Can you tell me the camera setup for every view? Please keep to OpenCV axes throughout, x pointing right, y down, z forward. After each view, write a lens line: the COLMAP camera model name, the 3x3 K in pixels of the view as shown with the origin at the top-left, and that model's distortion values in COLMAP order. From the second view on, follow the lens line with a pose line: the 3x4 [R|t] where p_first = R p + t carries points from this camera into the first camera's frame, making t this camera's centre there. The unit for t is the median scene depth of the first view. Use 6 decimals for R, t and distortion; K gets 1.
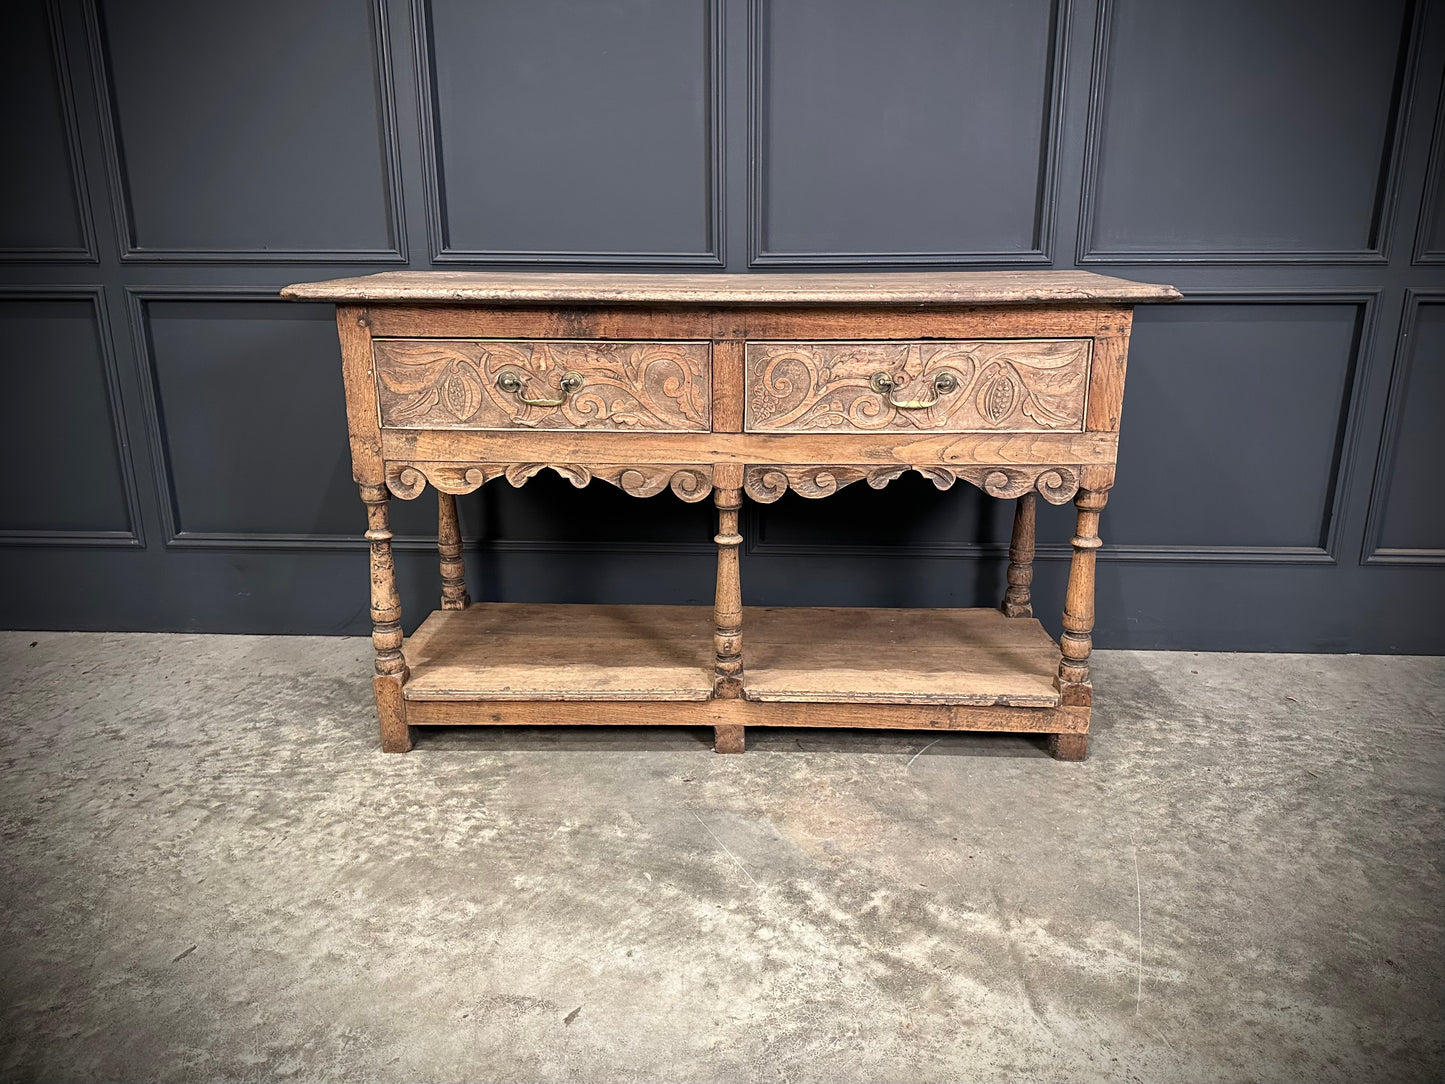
lens RADIAL K [[1047.7, 0, 731.0], [0, 1047.7, 535.7], [0, 0, 1]] dist [-0.001372, -0.004533]
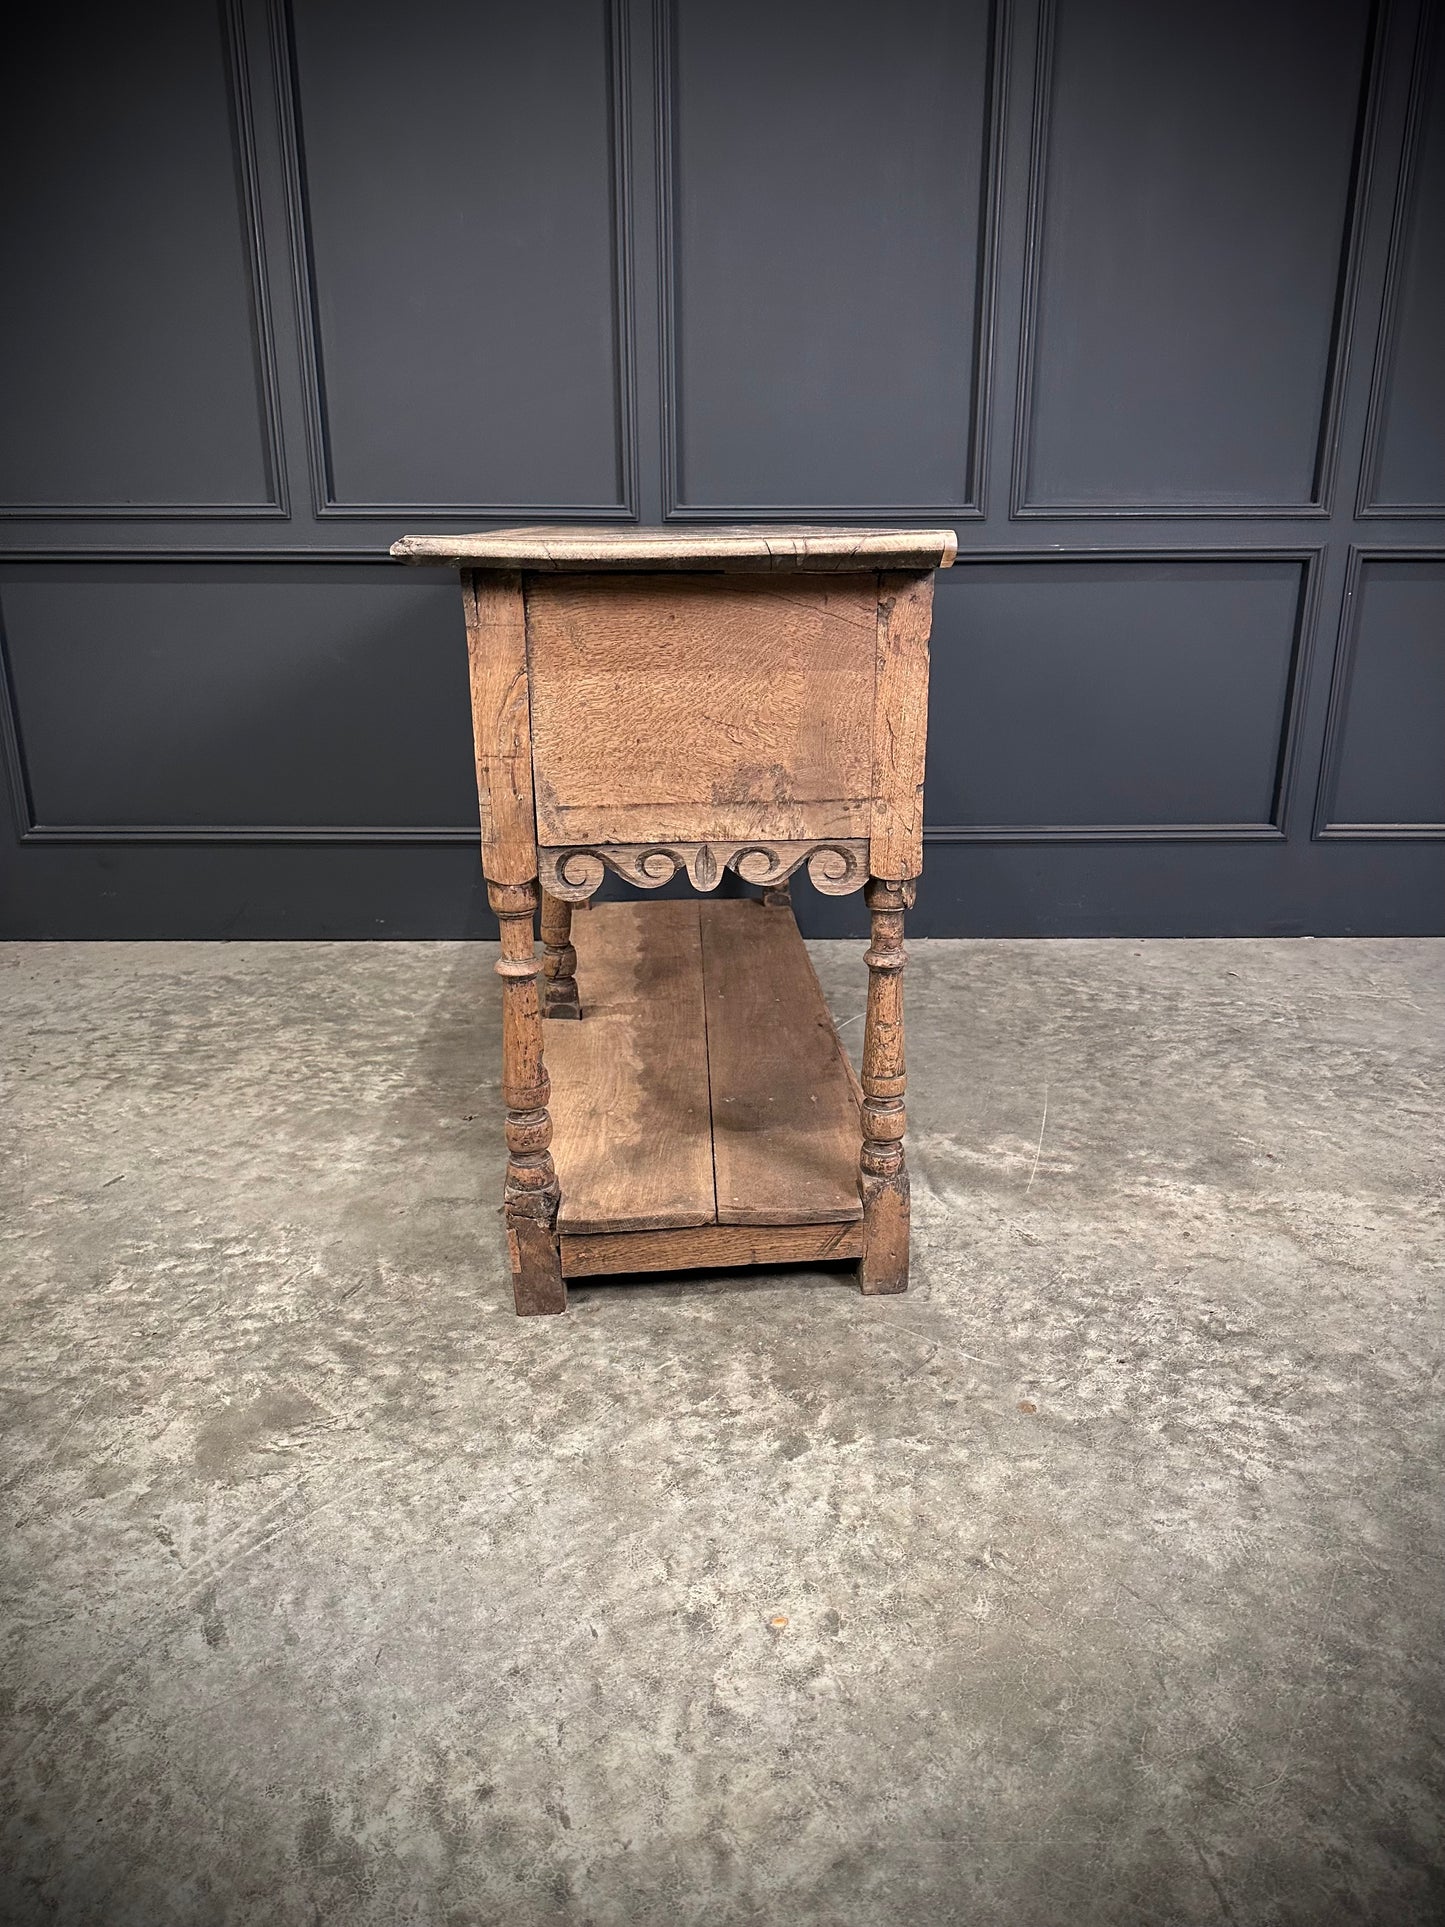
lens RADIAL K [[1329.5, 0, 735.6], [0, 1329.5, 981.8], [0, 0, 1]] dist [0.161052, -0.354659]
pose [[0.998279, -0.017917, 0.055846, 0.008956], [0.015766, 0.999126, 0.038720, 0.138760], [-0.056491, -0.037773, 0.997688, -0.283363]]
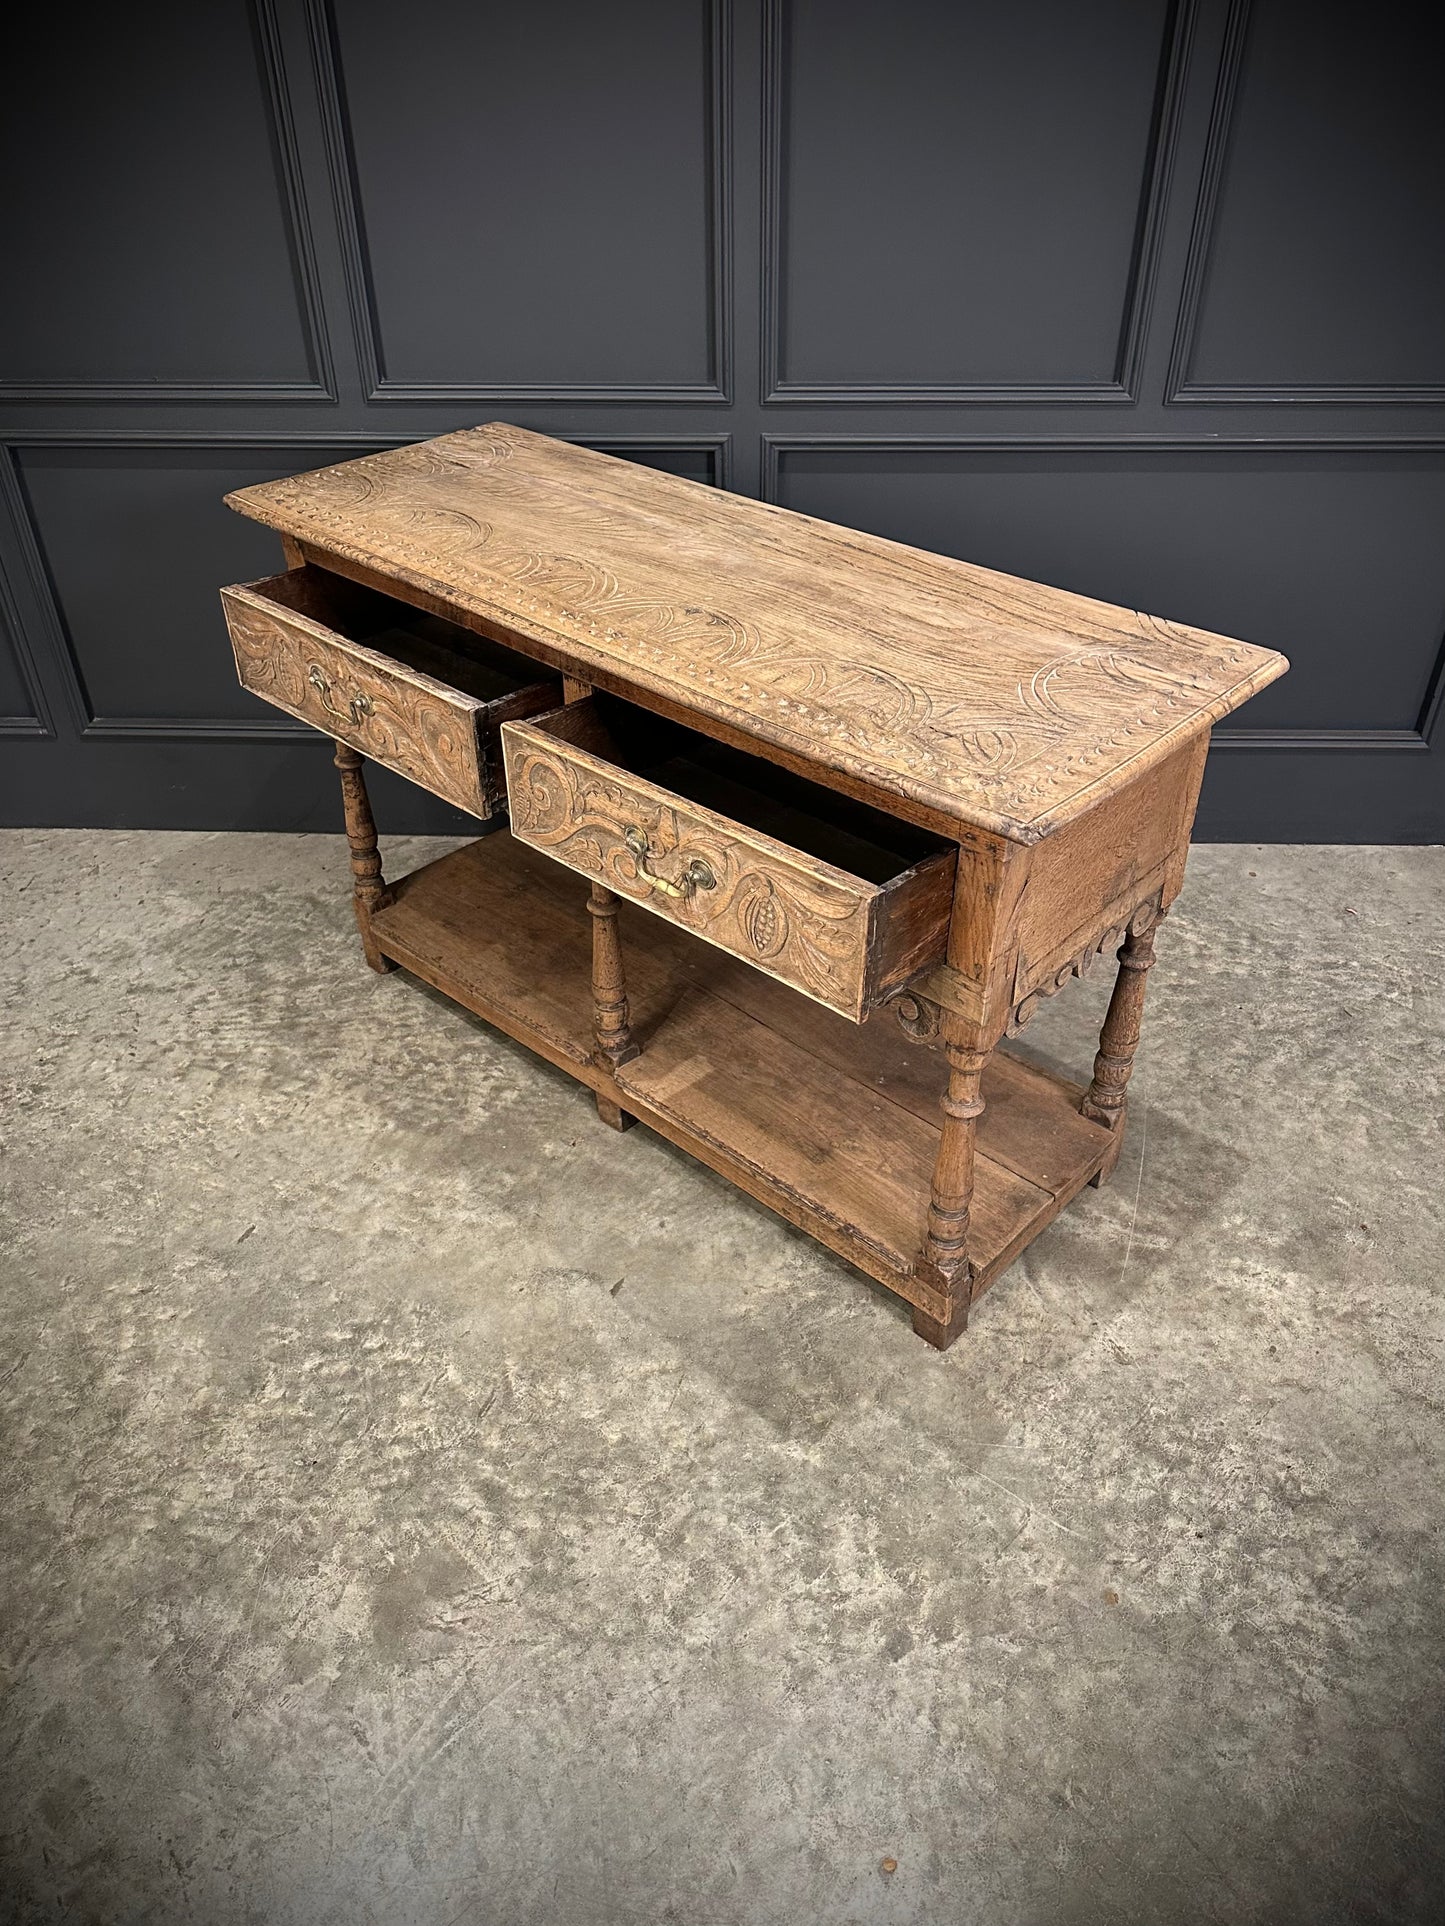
lens RADIAL K [[1367.7, 0, 730.6], [0, 1367.7, 986.2], [0, 0, 1]] dist [0.141109, -0.296541]
pose [[0.999860, -0.013356, 0.010069, -0.031054], [0.008973, 0.936357, 0.350934, -0.279368], [-0.014116, -0.350795, 0.936346, -0.209566]]
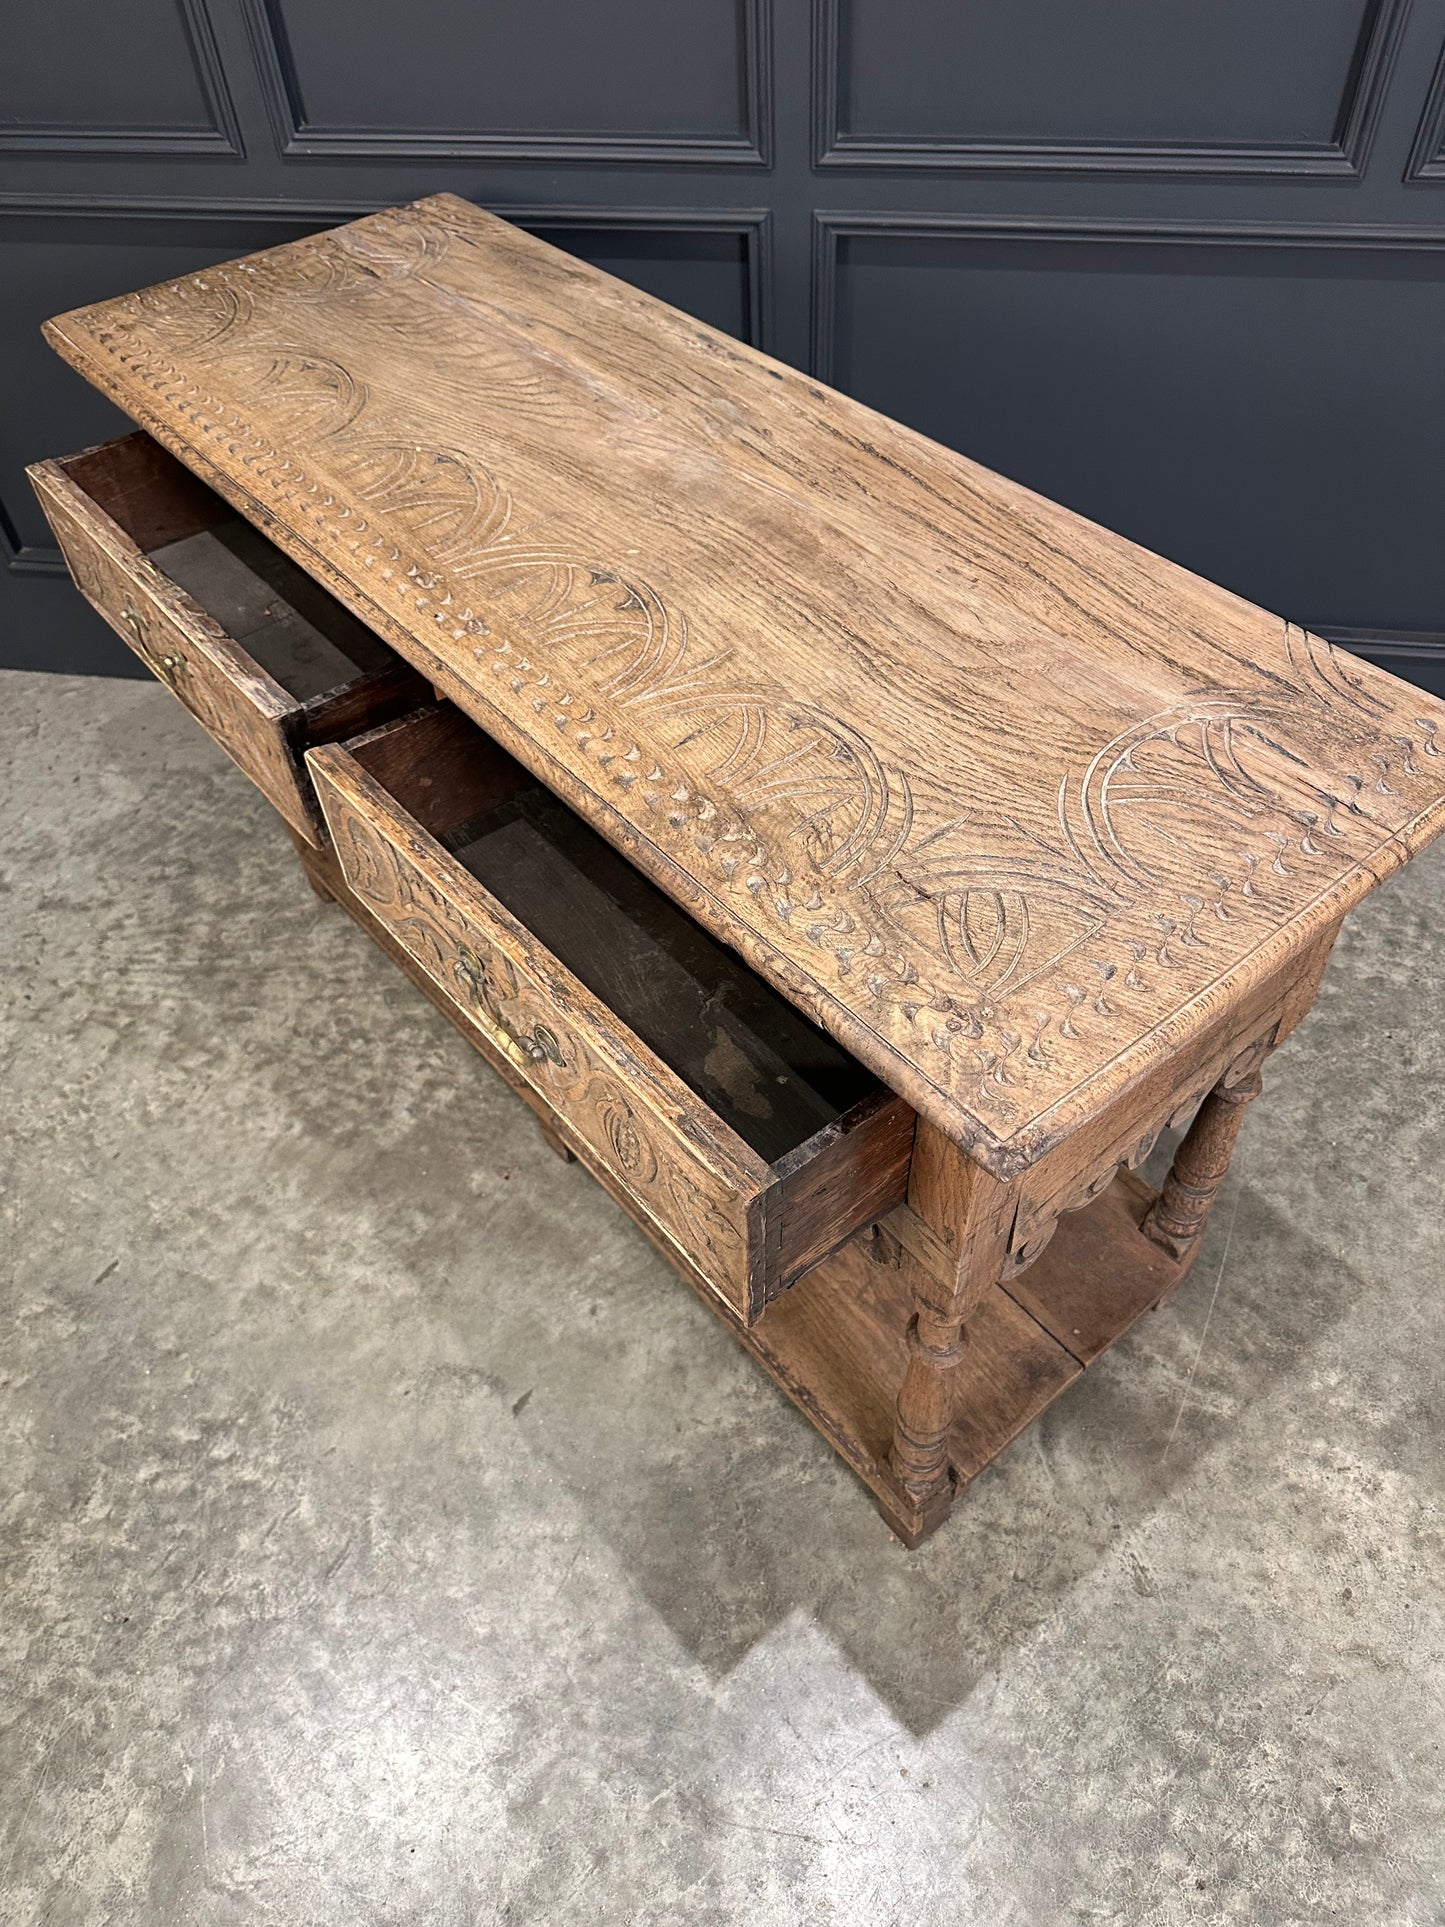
lens RADIAL K [[1354.3, 0, 737.8], [0, 1354.3, 968.3], [0, 0, 1]] dist [0.001506, -0.011175]
pose [[0.993805, 0.059206, -0.094049, 0.093778], [0.000555, 0.843620, 0.536940, -0.374541], [0.111132, -0.533666, 0.838361, 0.187521]]
